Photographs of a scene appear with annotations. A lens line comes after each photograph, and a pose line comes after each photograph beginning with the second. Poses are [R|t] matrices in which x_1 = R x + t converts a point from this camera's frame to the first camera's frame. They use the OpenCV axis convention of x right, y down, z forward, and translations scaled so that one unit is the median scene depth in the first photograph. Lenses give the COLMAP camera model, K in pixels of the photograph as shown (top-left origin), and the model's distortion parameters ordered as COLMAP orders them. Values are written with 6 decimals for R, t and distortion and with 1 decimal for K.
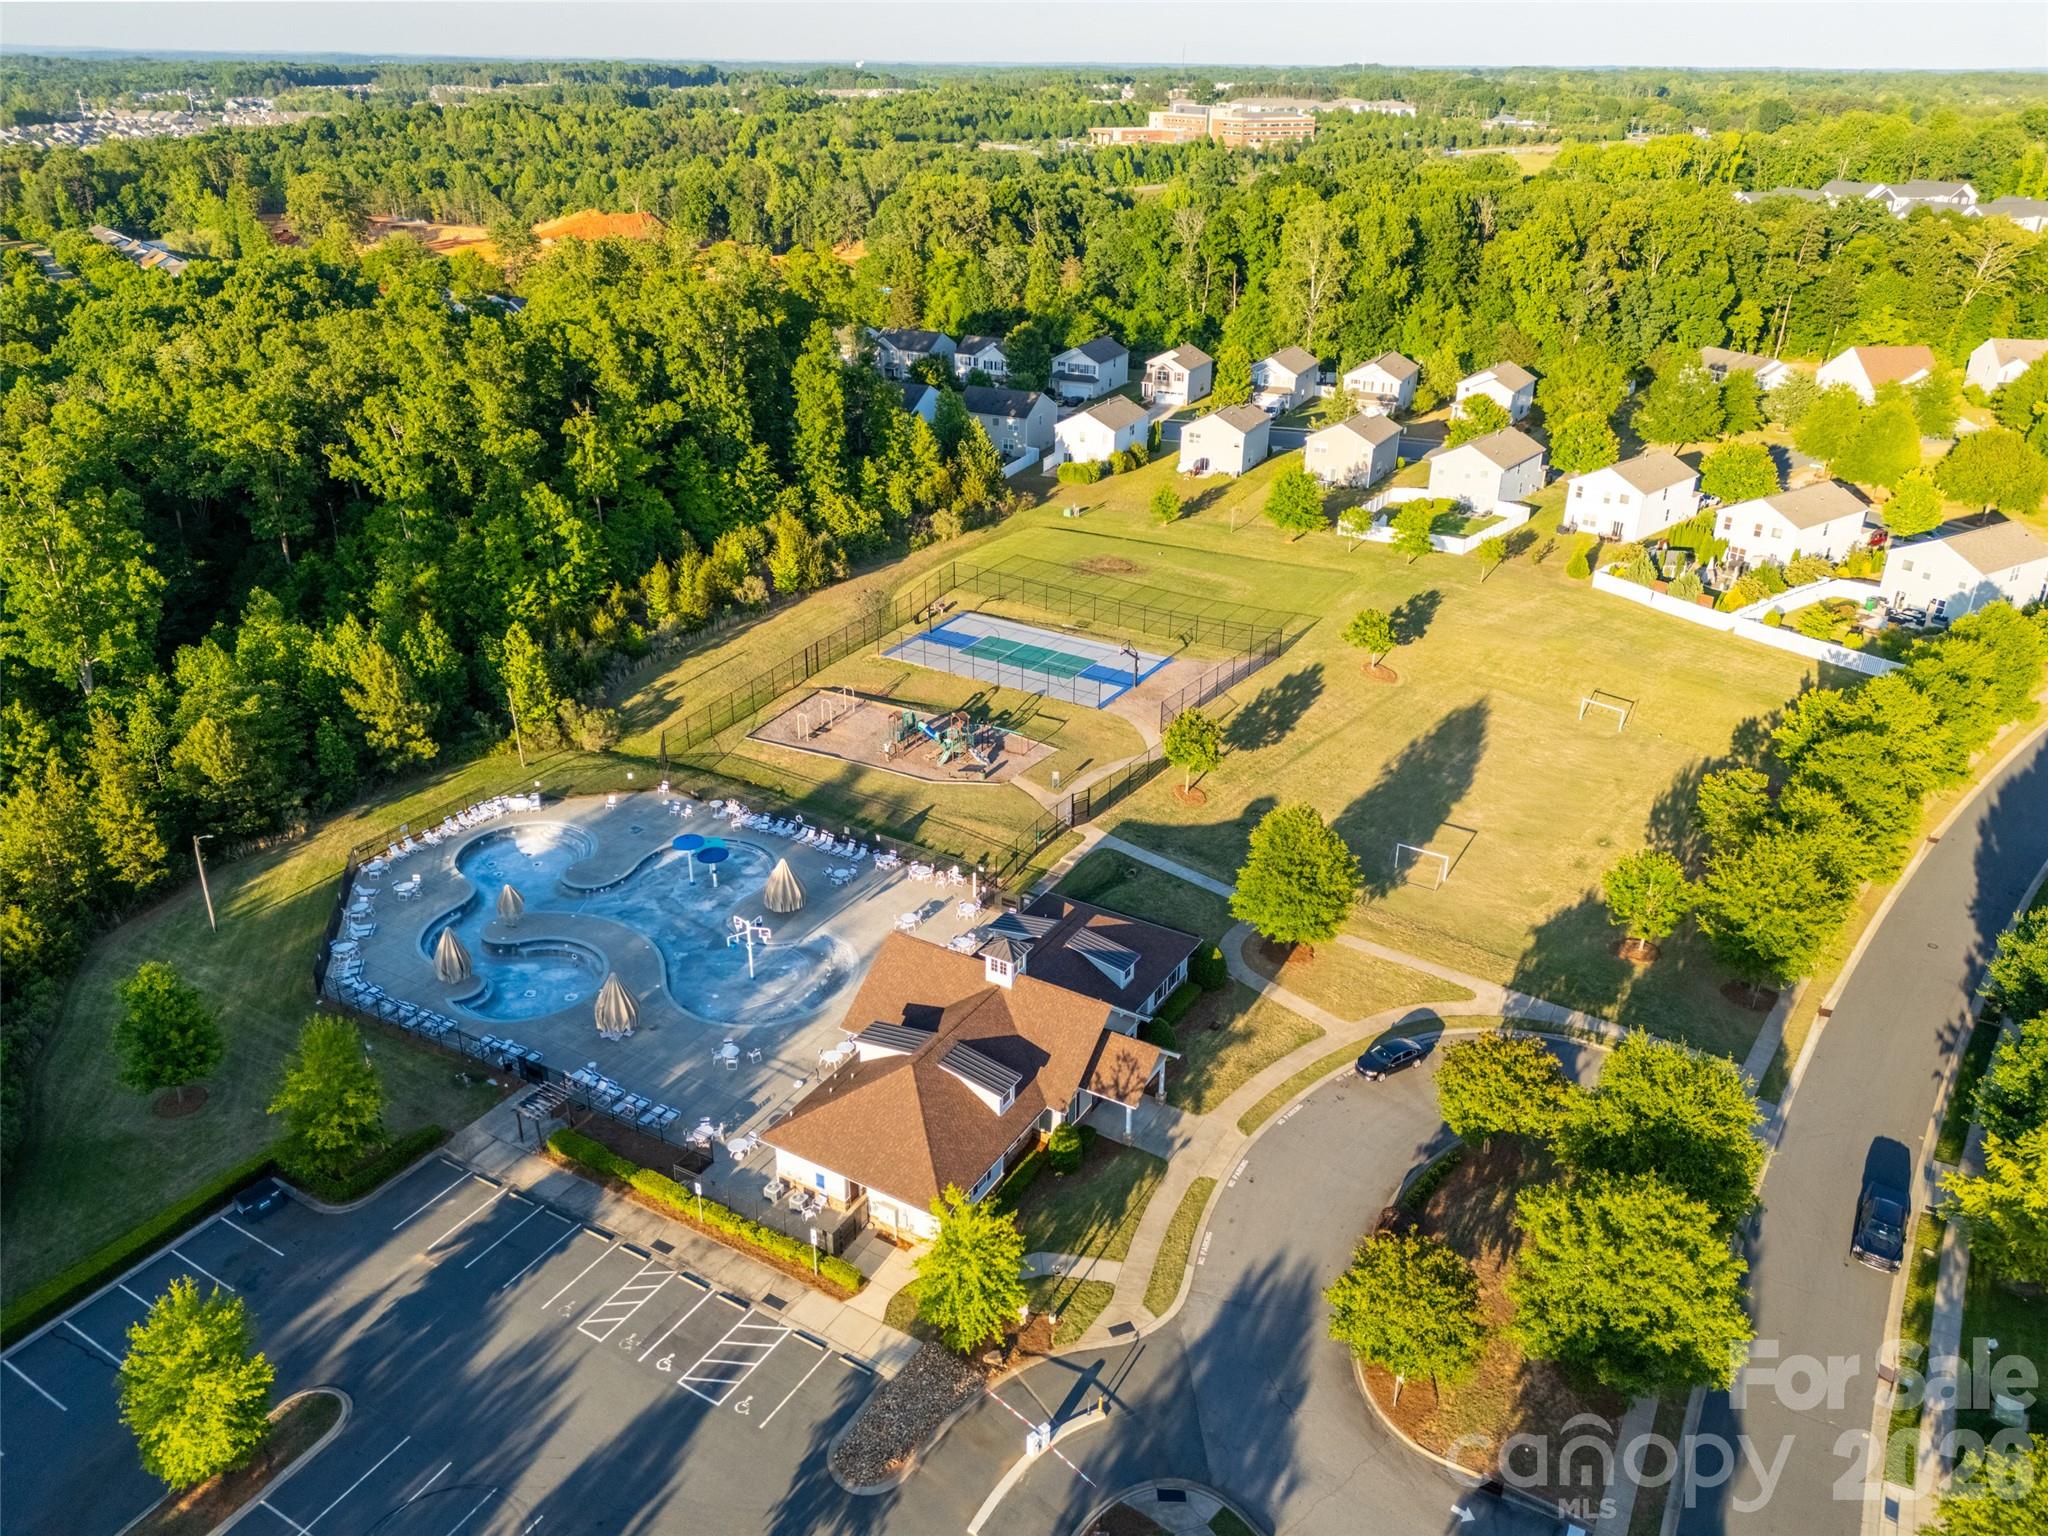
lens RADIAL K [[1501.5, 0, 1024.0], [0, 1501.5, 768.0], [0, 0, 1]] dist [0.072510, -0.056315]
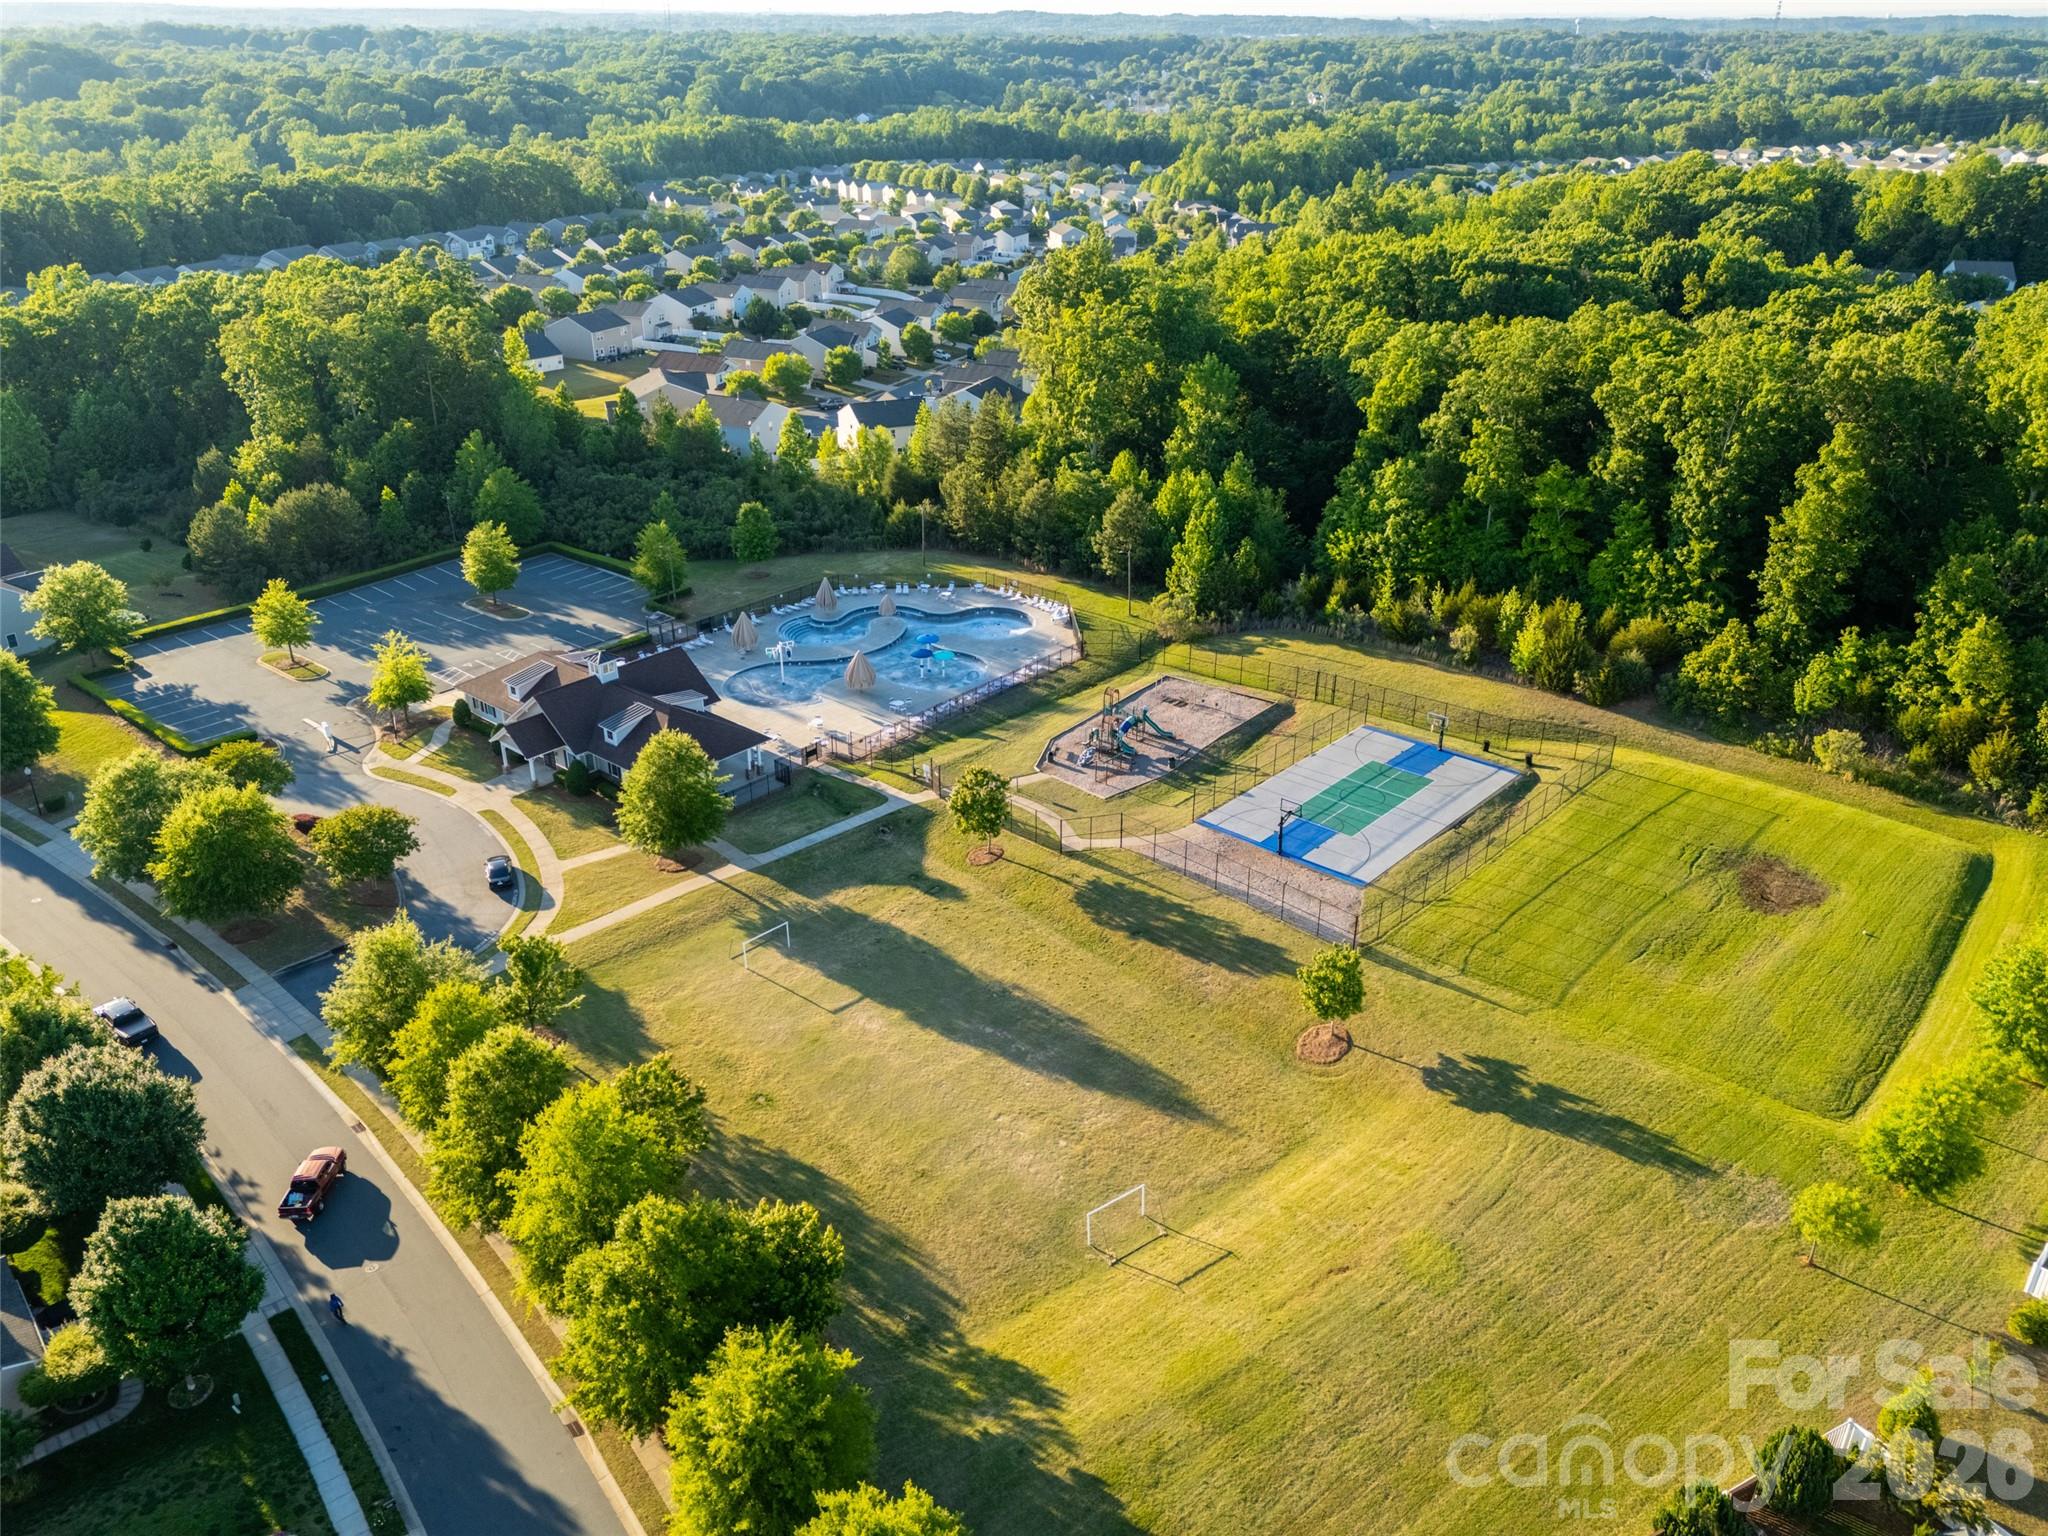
lens RADIAL K [[1501.5, 0, 1024.0], [0, 1501.5, 768.0], [0, 0, 1]] dist [0.072510, -0.056315]
pose [[-0.171048, 0.430403, -0.886282, 0.801028], [-0.418953, 0.782391, 0.460807, -0.410238], [0.891752, 0.450130, 0.046492, 0.828104]]
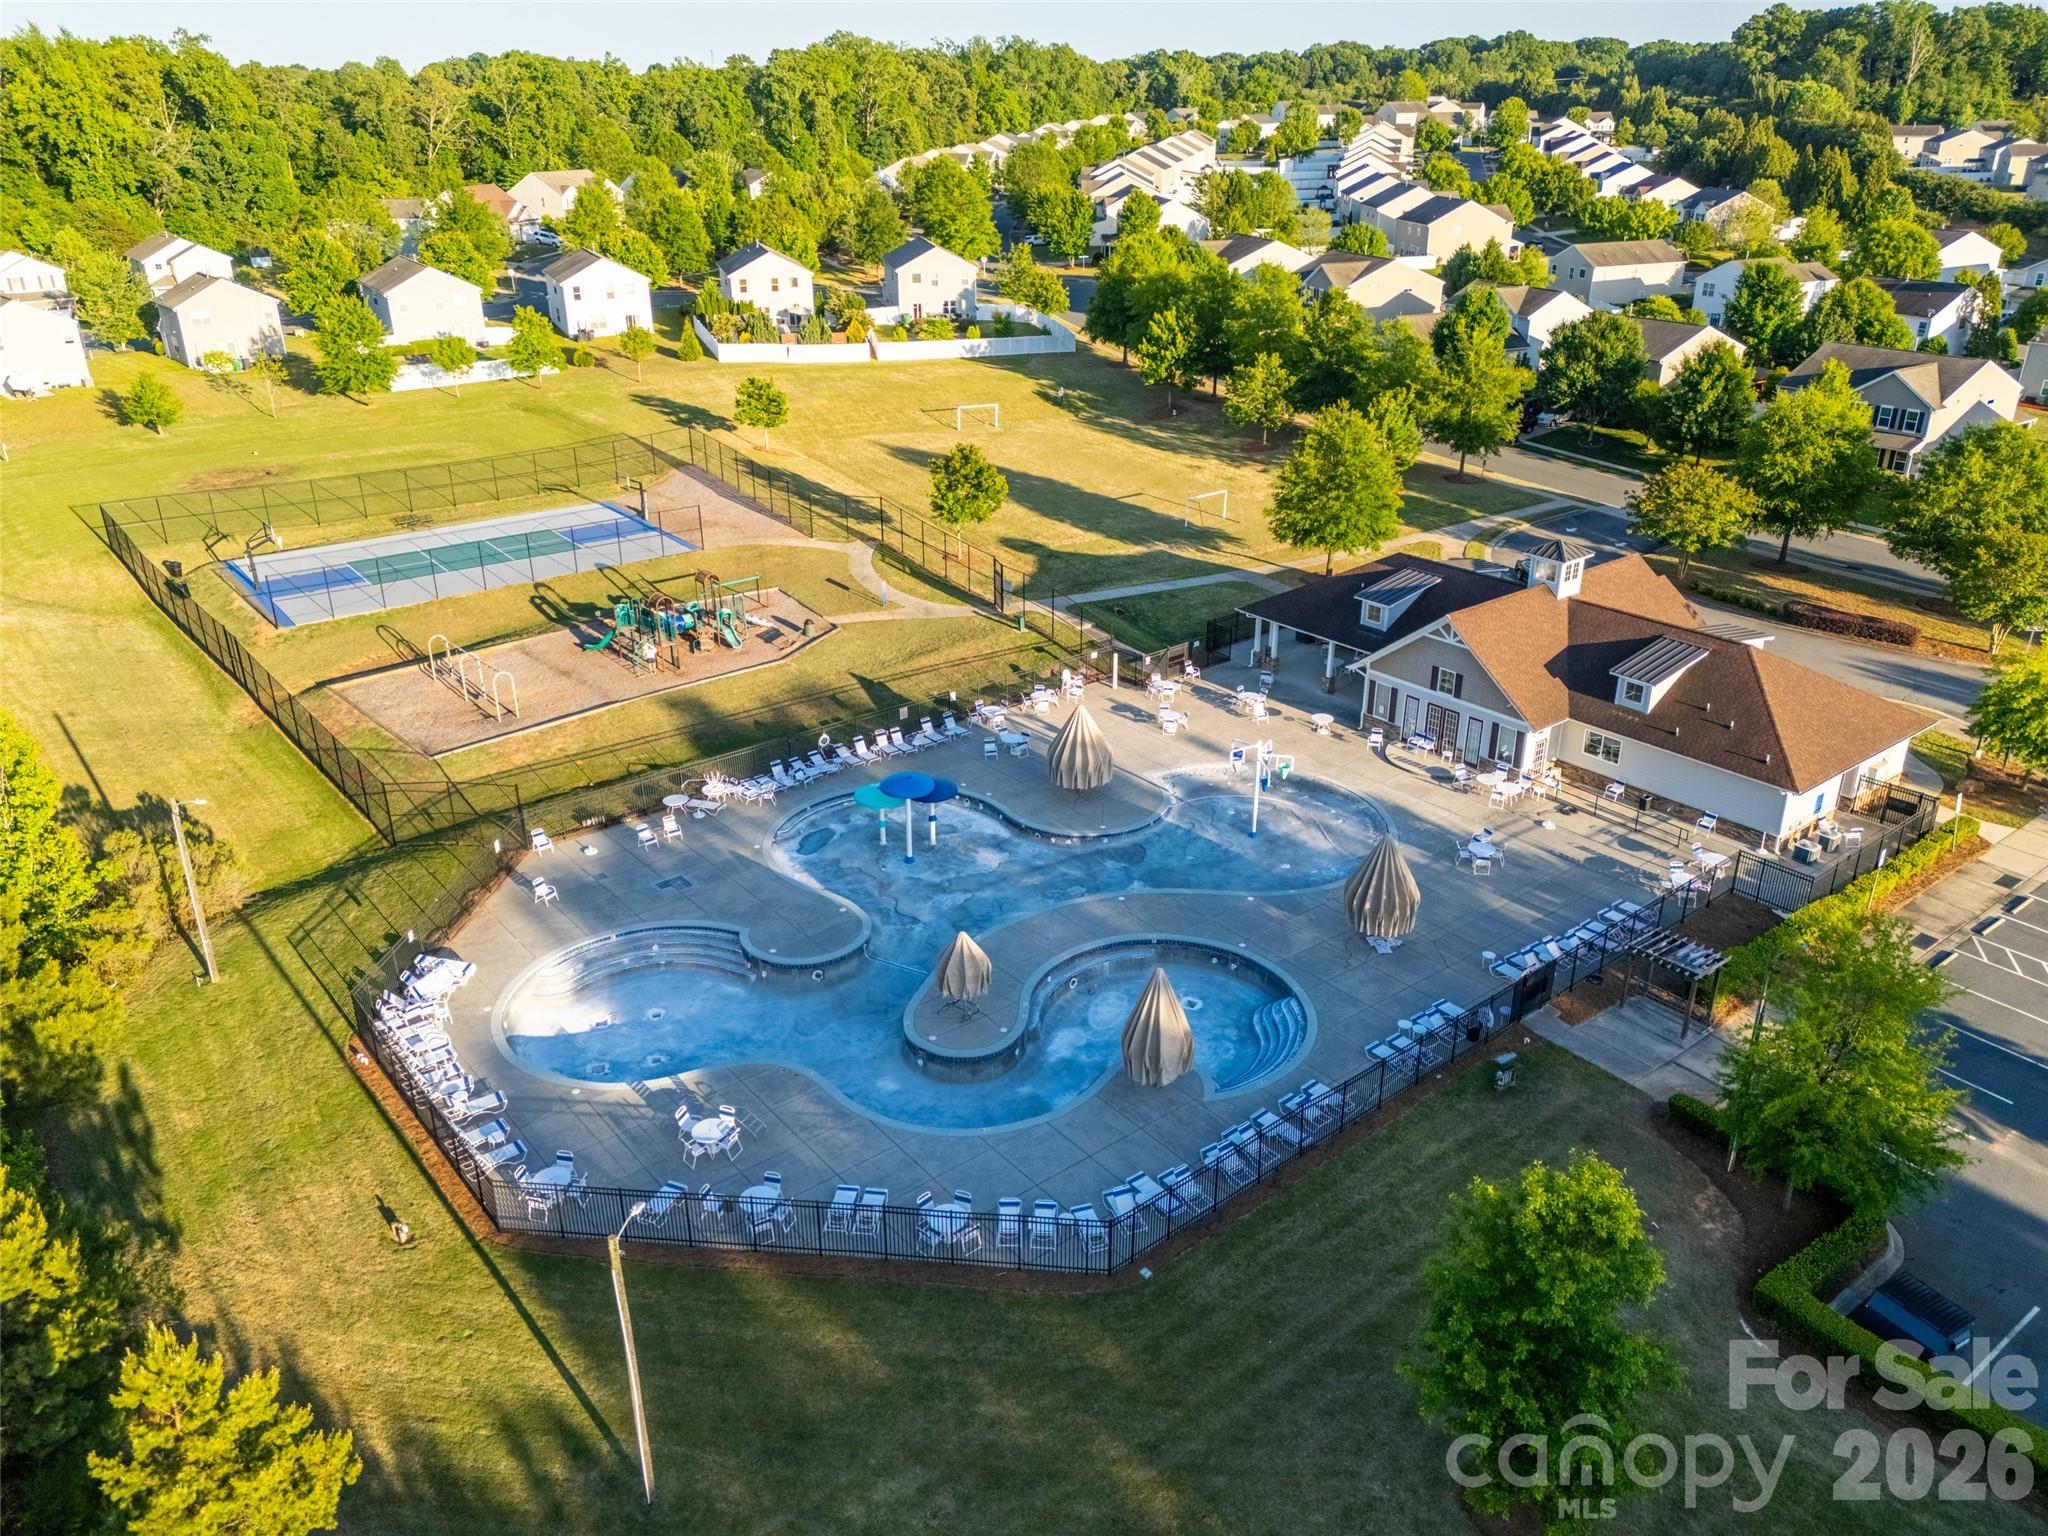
lens RADIAL K [[1501.5, 0, 1024.0], [0, 1501.5, 768.0], [0, 0, 1]] dist [0.072510, -0.056315]
pose [[0.352078, -0.396555, 0.847812, -0.526791], [0.405024, 0.881159, 0.243955, -0.058699], [-0.843799, 0.257492, 0.470851, 0.540475]]
